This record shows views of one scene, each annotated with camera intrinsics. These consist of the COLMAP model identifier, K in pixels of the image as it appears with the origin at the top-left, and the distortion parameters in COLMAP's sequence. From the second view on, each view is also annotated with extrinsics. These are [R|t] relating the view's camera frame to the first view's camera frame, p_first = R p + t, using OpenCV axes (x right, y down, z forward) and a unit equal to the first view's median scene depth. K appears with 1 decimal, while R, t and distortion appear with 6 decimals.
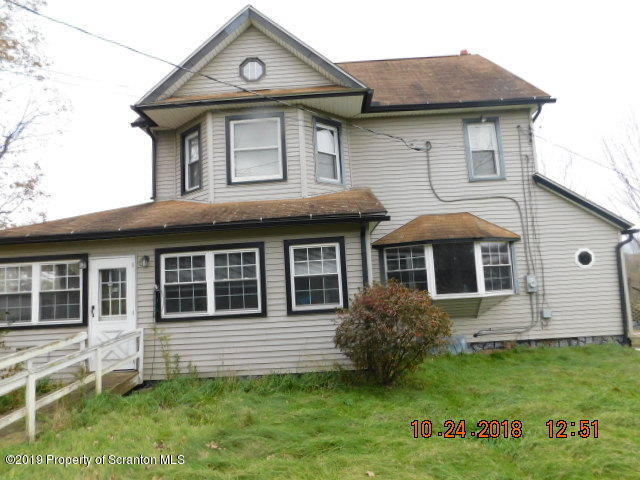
lens RADIAL K [[415.7, 0, 318.9], [0, 415.7, 238.8], [0, 0, 1]] dist [0.006927, 0.001094]
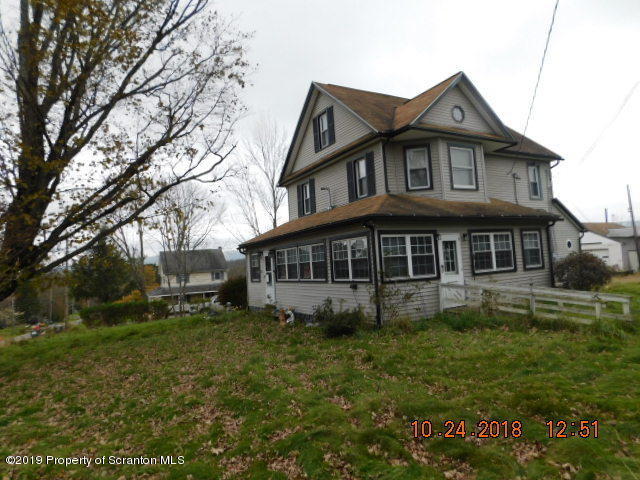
lens RADIAL K [[415.7, 0, 318.9], [0, 415.7, 238.8], [0, 0, 1]] dist [0.006927, 0.001094]
pose [[0.863677, 0.034854, 0.502838, -1.387392], [-0.036871, 0.999302, -0.005937, 0.074985], [-0.502695, -0.013412, 0.864360, -0.058837]]
